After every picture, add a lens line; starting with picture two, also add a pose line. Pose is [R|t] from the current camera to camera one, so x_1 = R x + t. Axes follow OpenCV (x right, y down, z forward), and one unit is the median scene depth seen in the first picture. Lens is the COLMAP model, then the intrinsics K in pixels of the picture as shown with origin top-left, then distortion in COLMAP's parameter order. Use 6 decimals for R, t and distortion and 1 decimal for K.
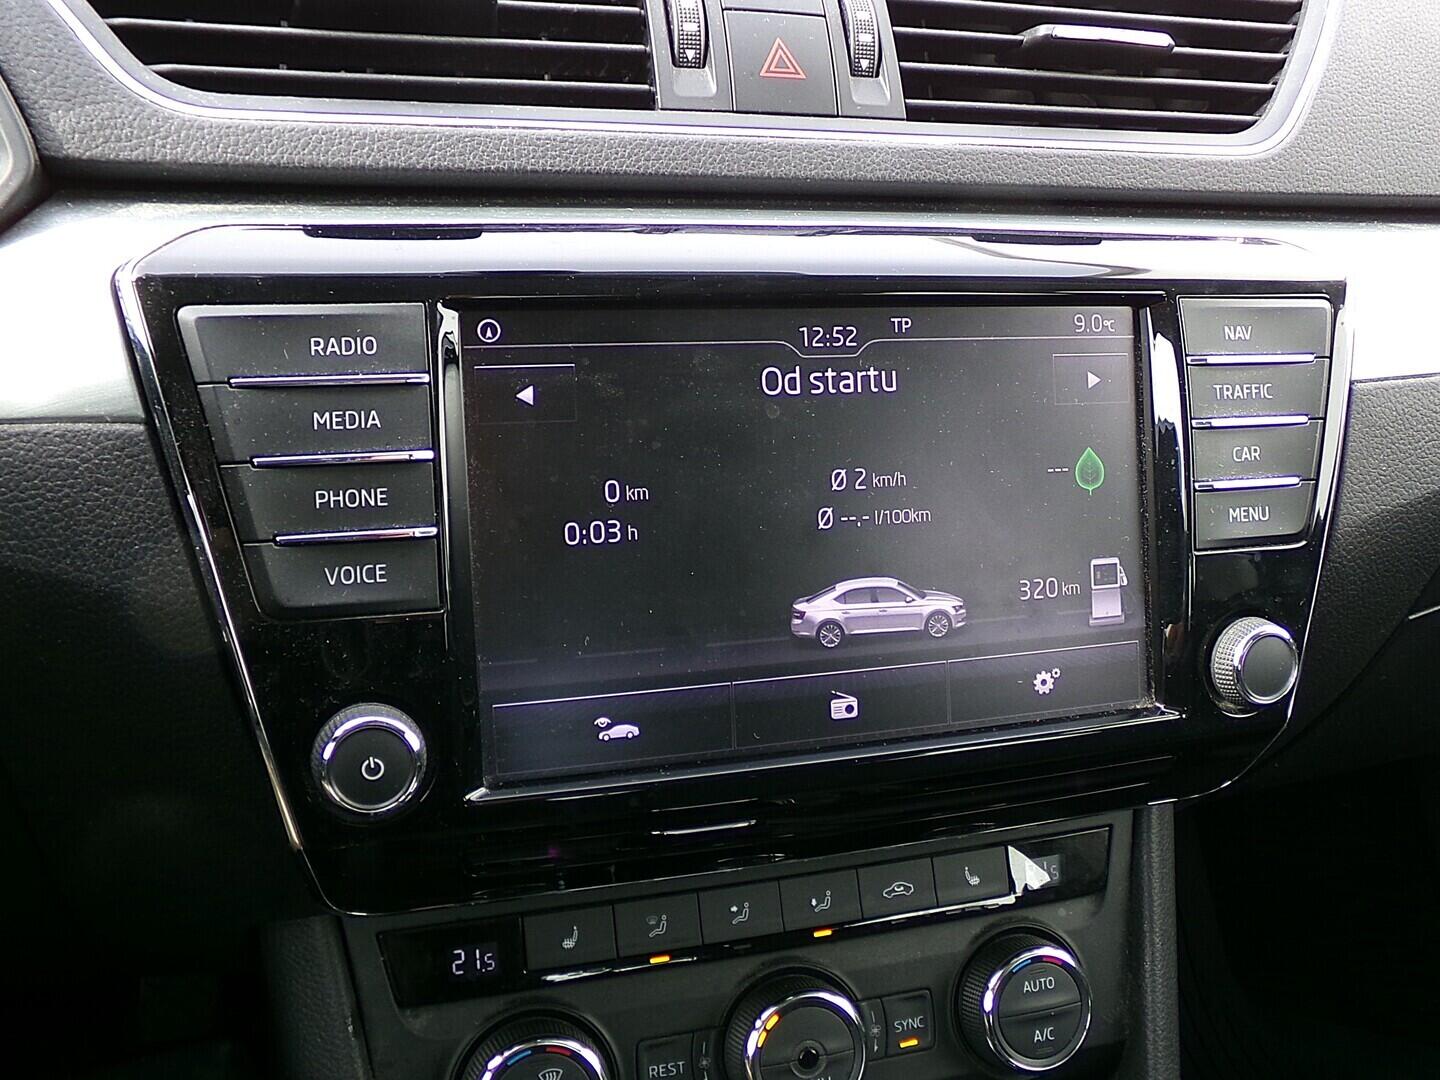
lens RADIAL K [[1406.2, 0, 768.1], [0, 1406.2, 512.6], [0, 0, 1]] dist [-0.138185, 0.303642]
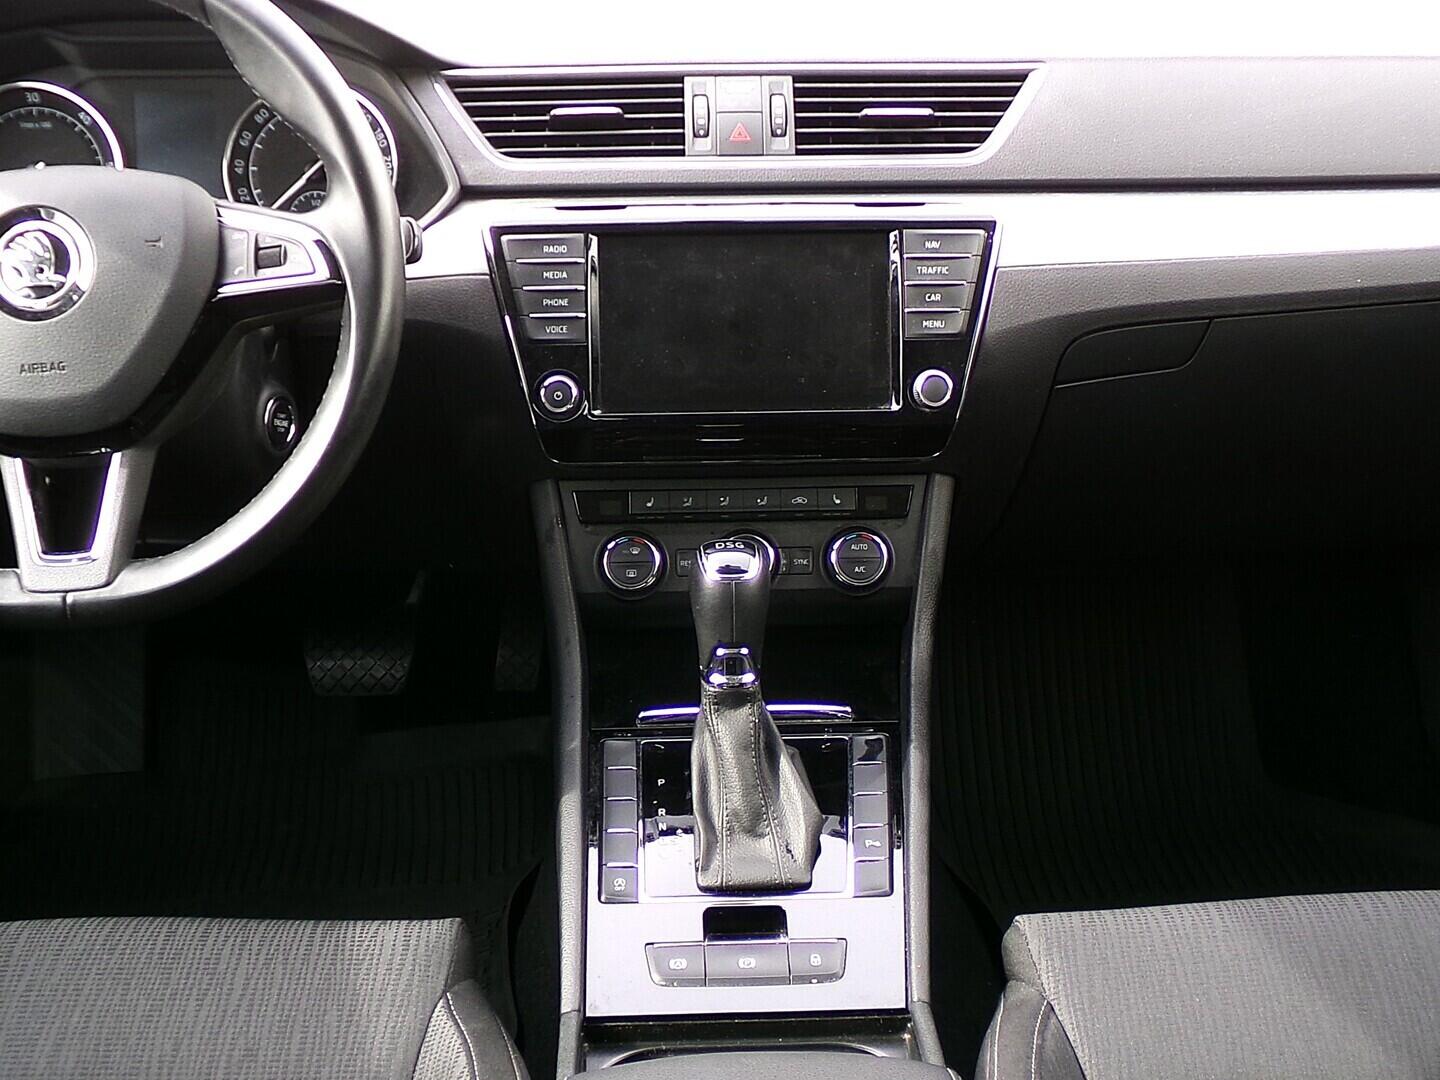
lens RADIAL K [[1690.7, 0, 739.5], [0, 1690.7, 618.2], [0, 0, 1]] dist [-0.073264, 0.027706]
pose [[0.951311, 0.053728, -0.303514, 0.934311], [-0.038271, 0.997660, 0.056652, 0.347719], [0.305848, -0.042278, 0.951141, -1.799642]]
